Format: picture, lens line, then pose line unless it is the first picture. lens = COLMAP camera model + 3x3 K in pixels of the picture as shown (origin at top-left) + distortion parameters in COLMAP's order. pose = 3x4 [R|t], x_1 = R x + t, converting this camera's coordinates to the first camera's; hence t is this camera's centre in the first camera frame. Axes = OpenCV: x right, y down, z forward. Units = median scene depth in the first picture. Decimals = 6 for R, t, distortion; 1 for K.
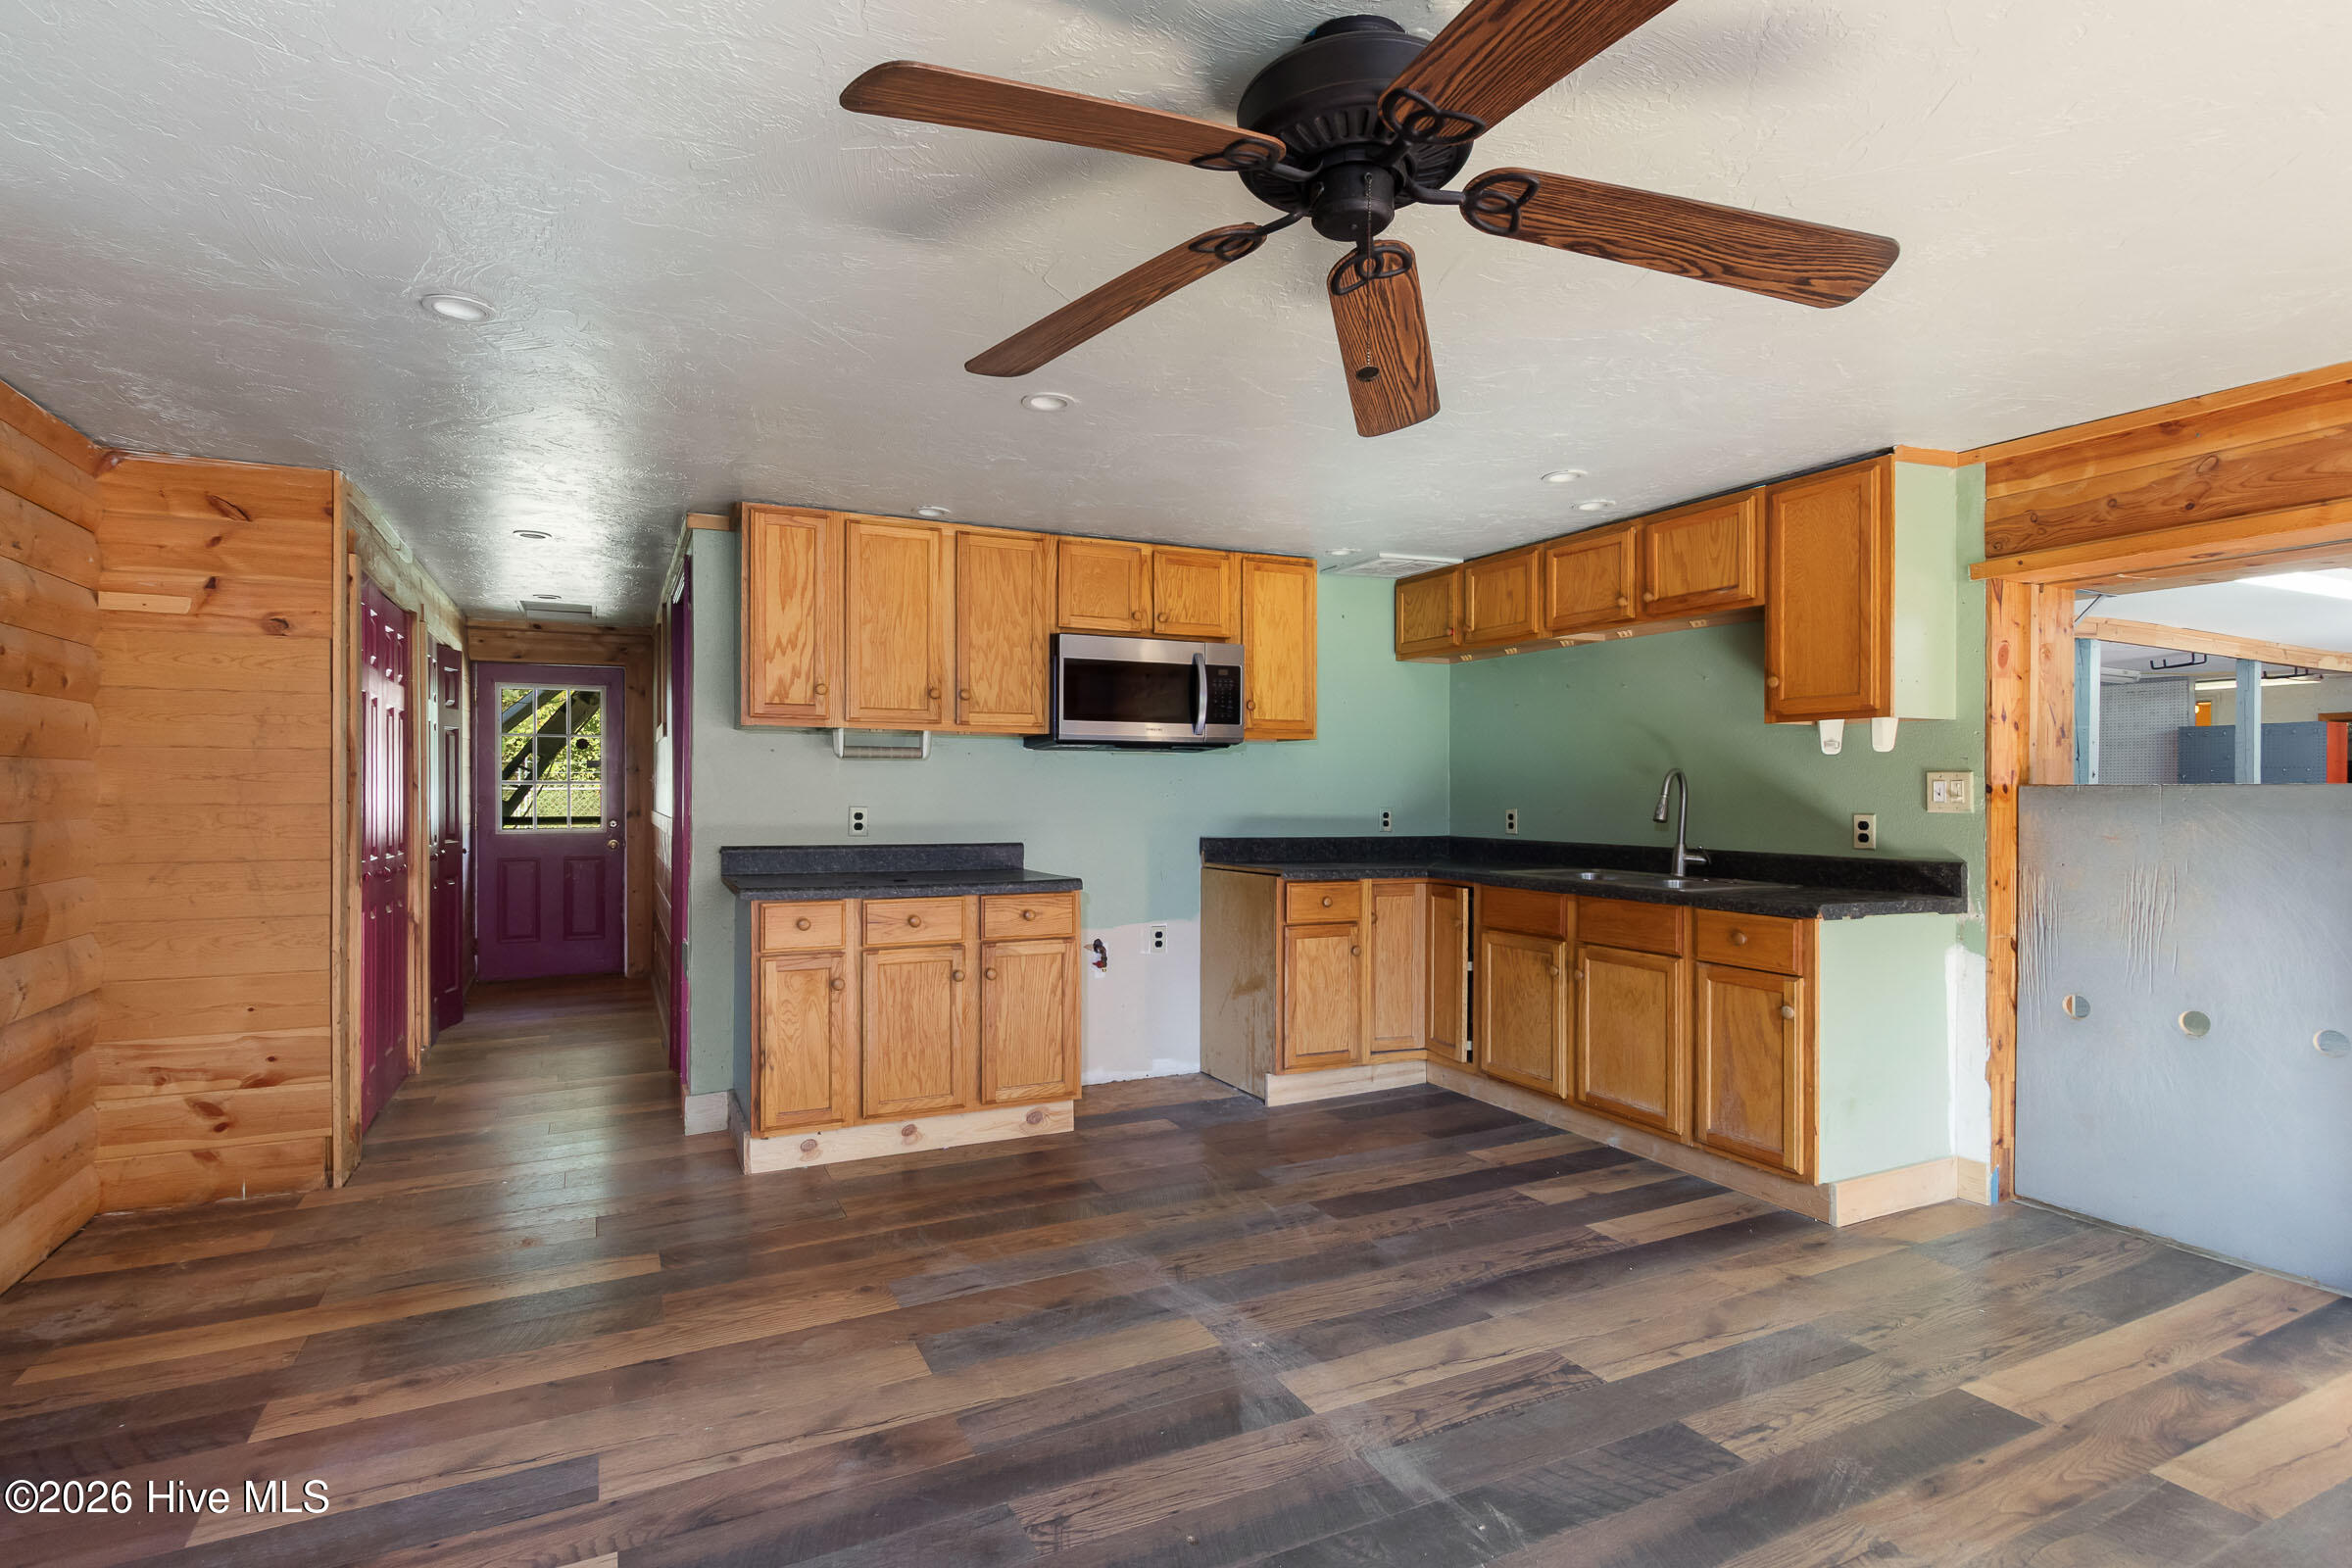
lens RADIAL K [[1092.7, 0, 1046.6], [0, 1092.7, 784.9], [0, 0, 1]] dist [0.002835, -0.000733]
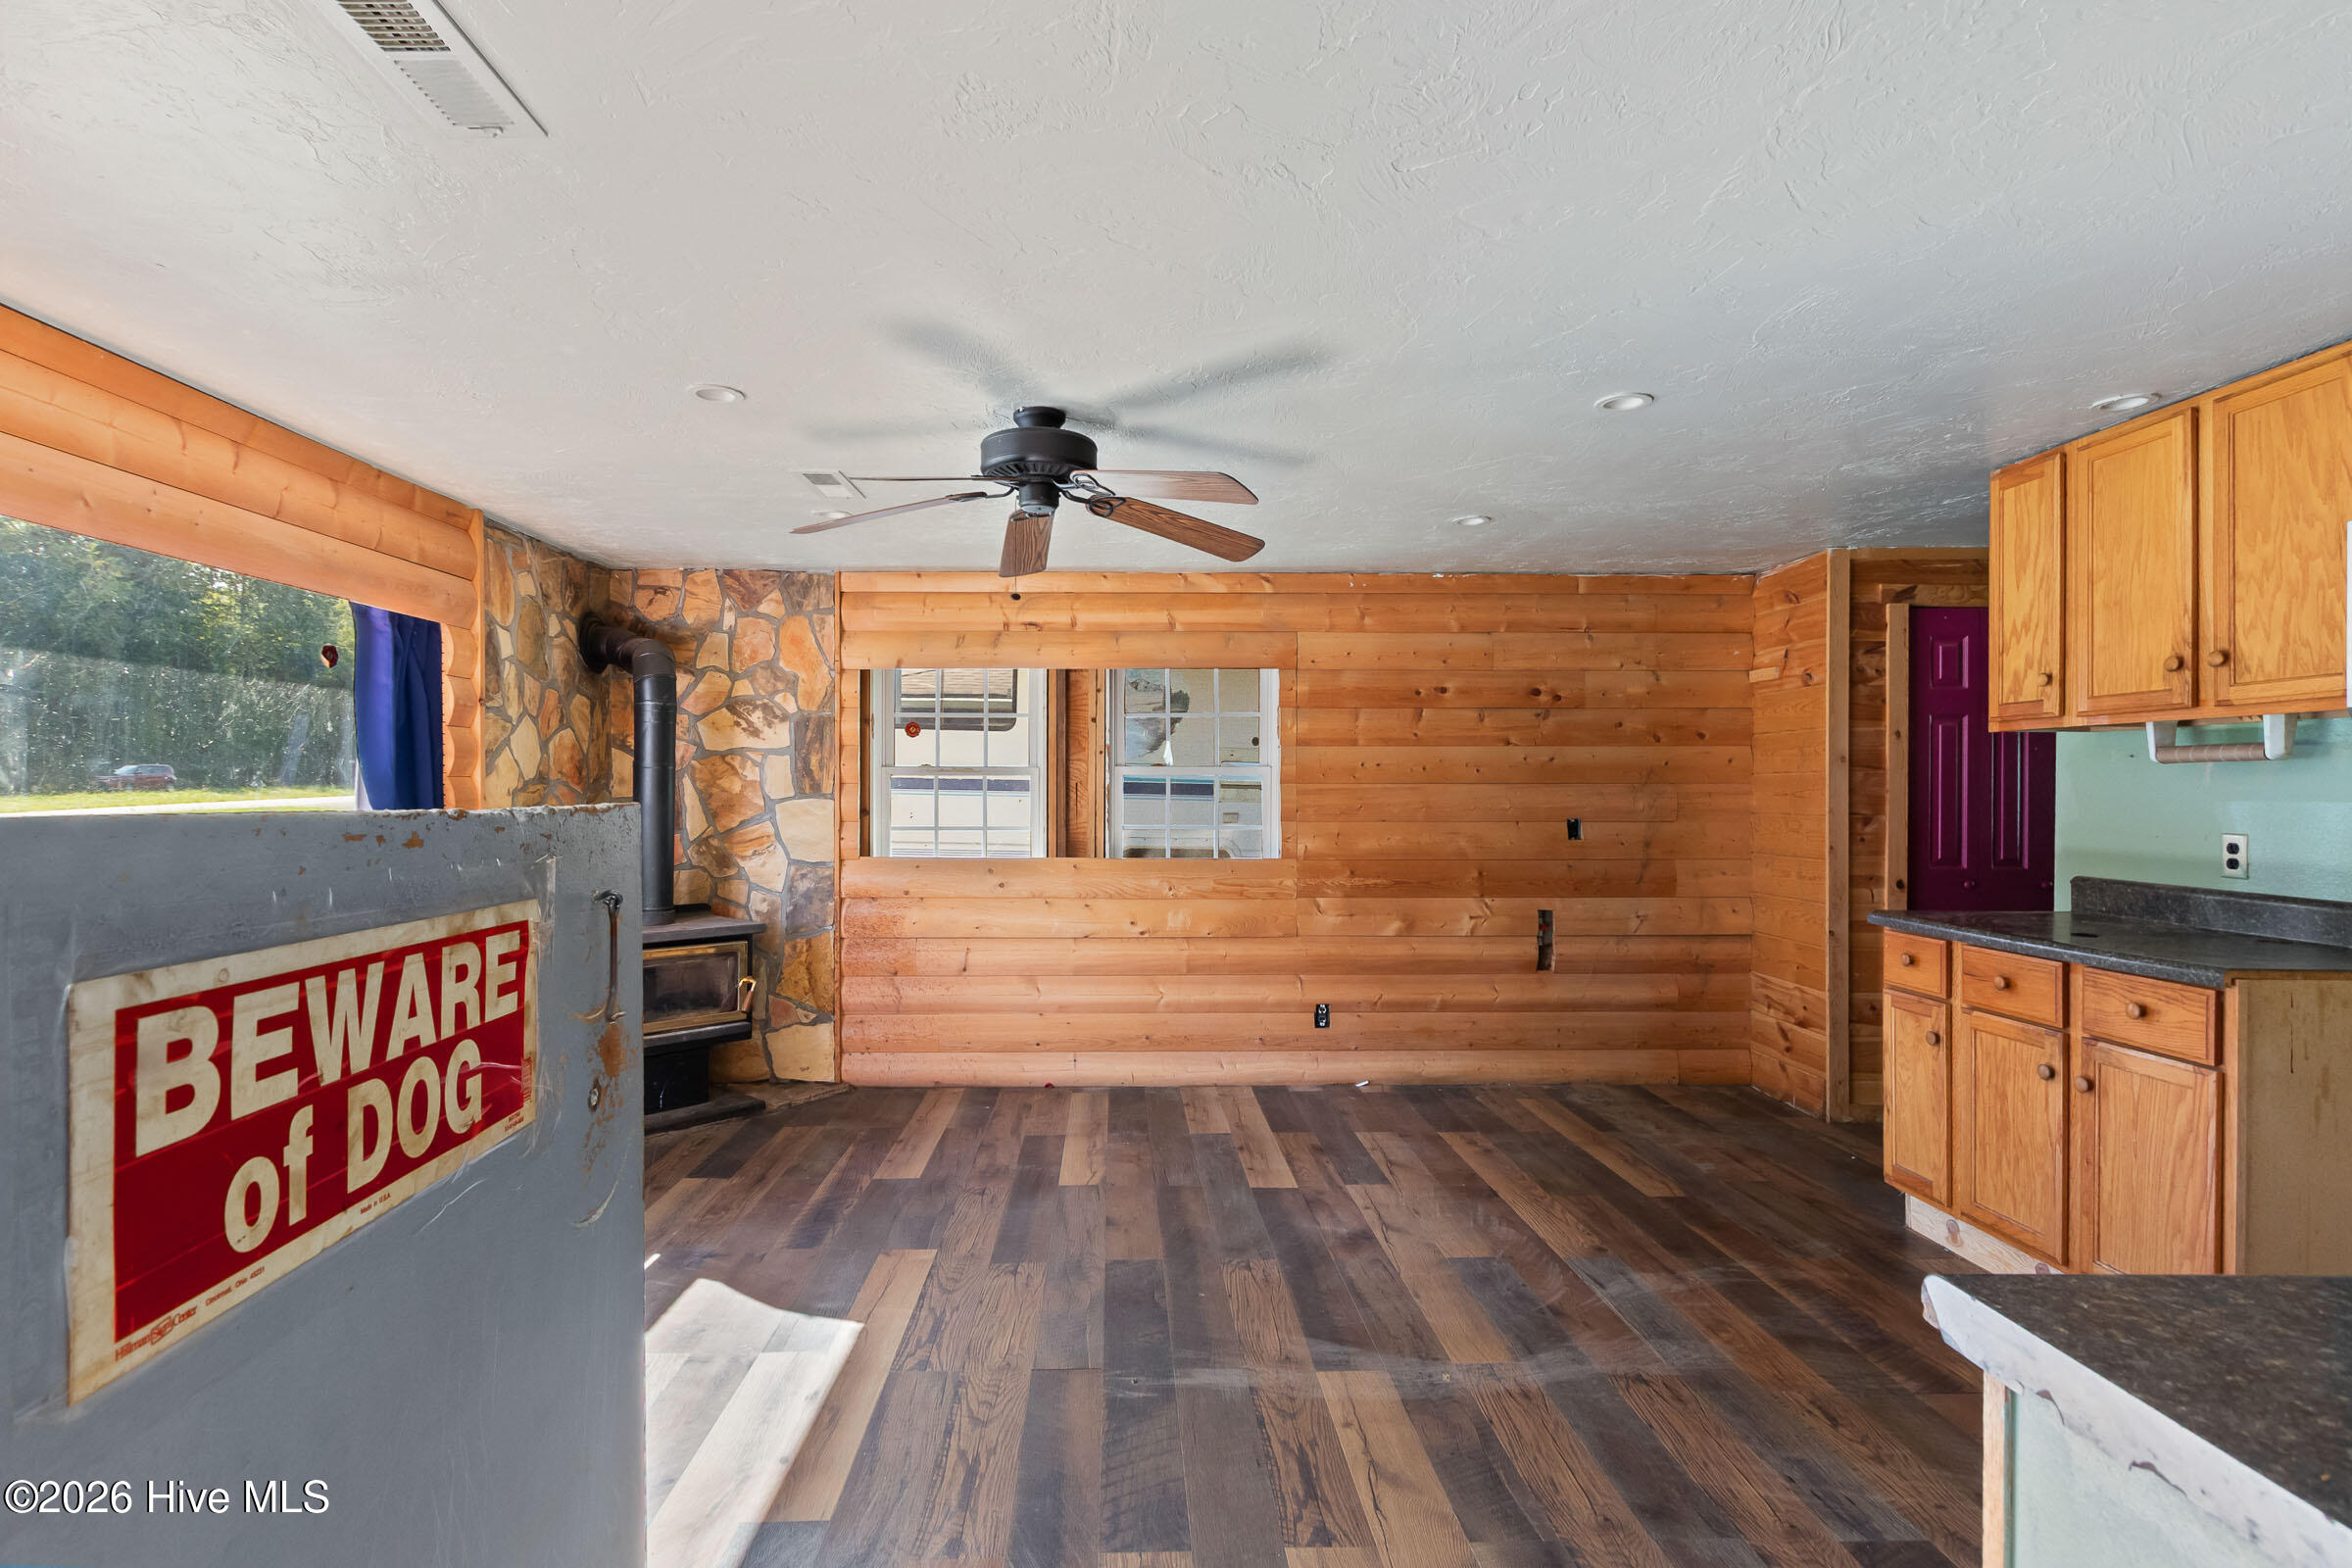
lens RADIAL K [[1023.9, 0, 1172.4], [0, 1023.9, 791.1], [0, 0, 1]] dist [0.000361, -0.001397]
pose [[-0.285983, -0.006052, -0.958215, 0.716207], [0.000090, 0.999980, -0.006343, -0.003119], [0.958235, -0.001900, -0.285977, 0.645911]]
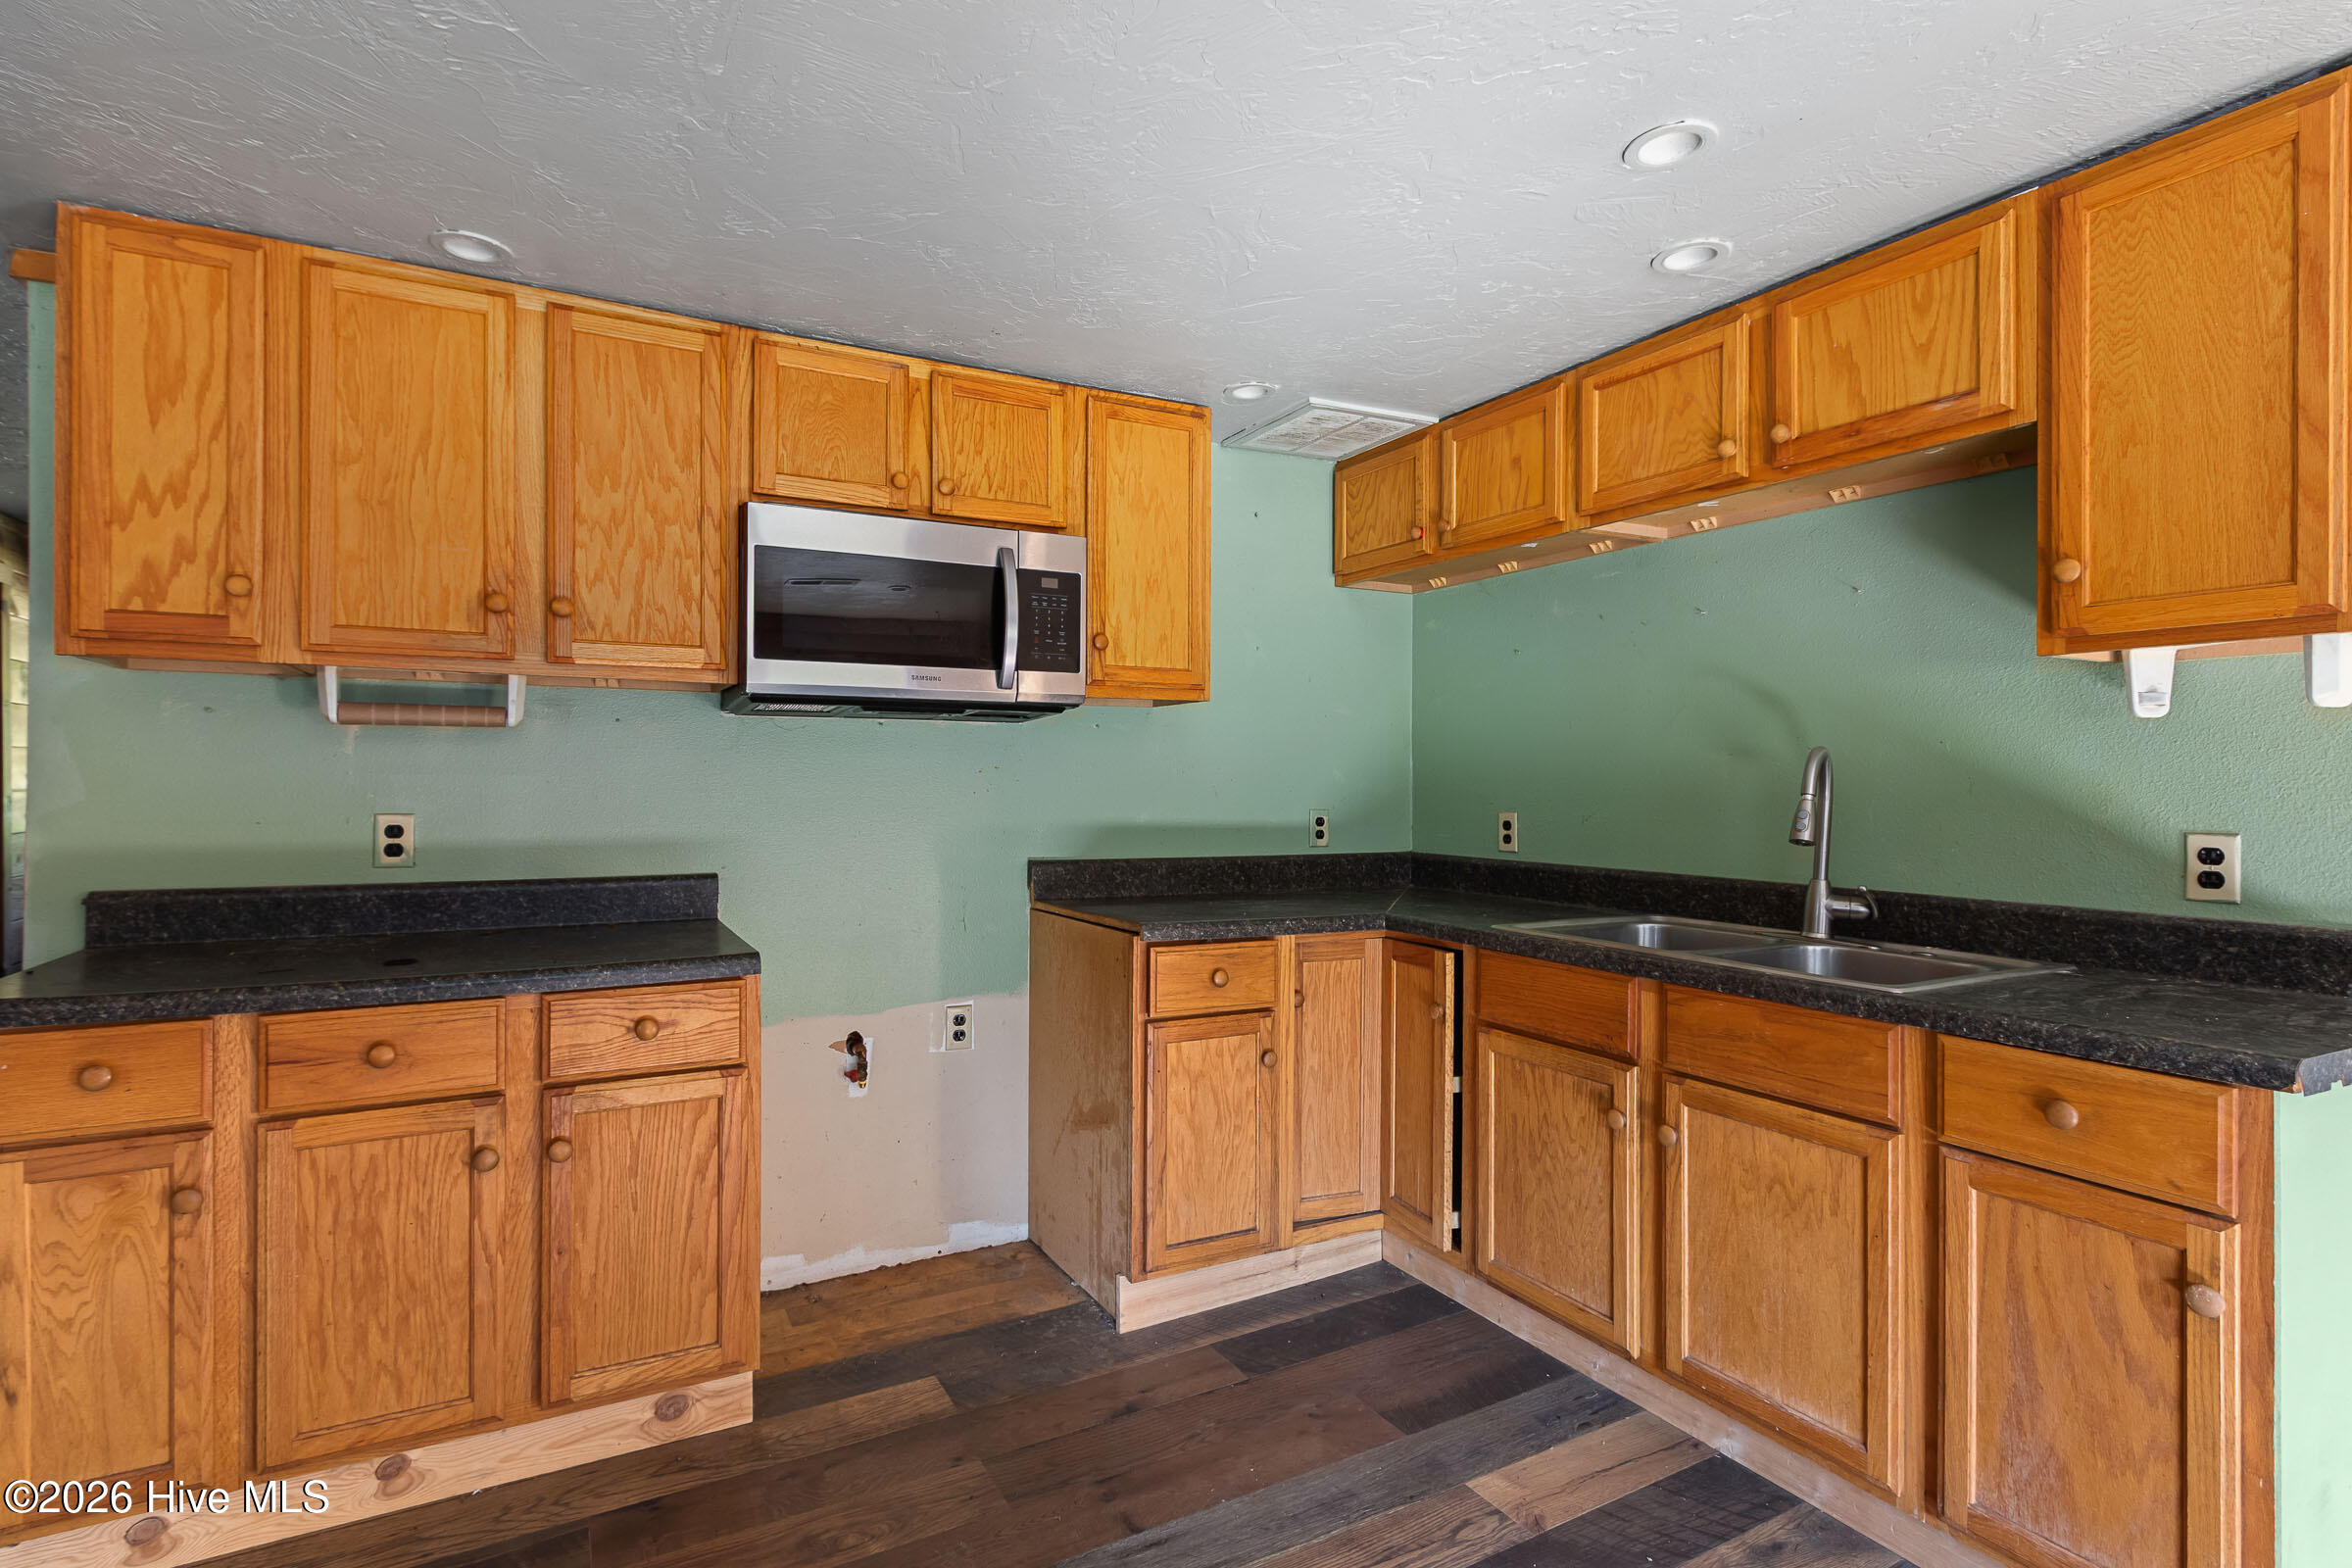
lens RADIAL K [[1095.0, 0, 1151.7], [0, 1095.0, 775.9], [0, 0, 1]] dist [0.003135, -0.002383]
pose [[0.989520, 0.000752, 0.144392, 0.146816], [-0.000980, 0.999998, 0.001510, -0.000731], [-0.144390, -0.001636, 0.989519, 0.462230]]
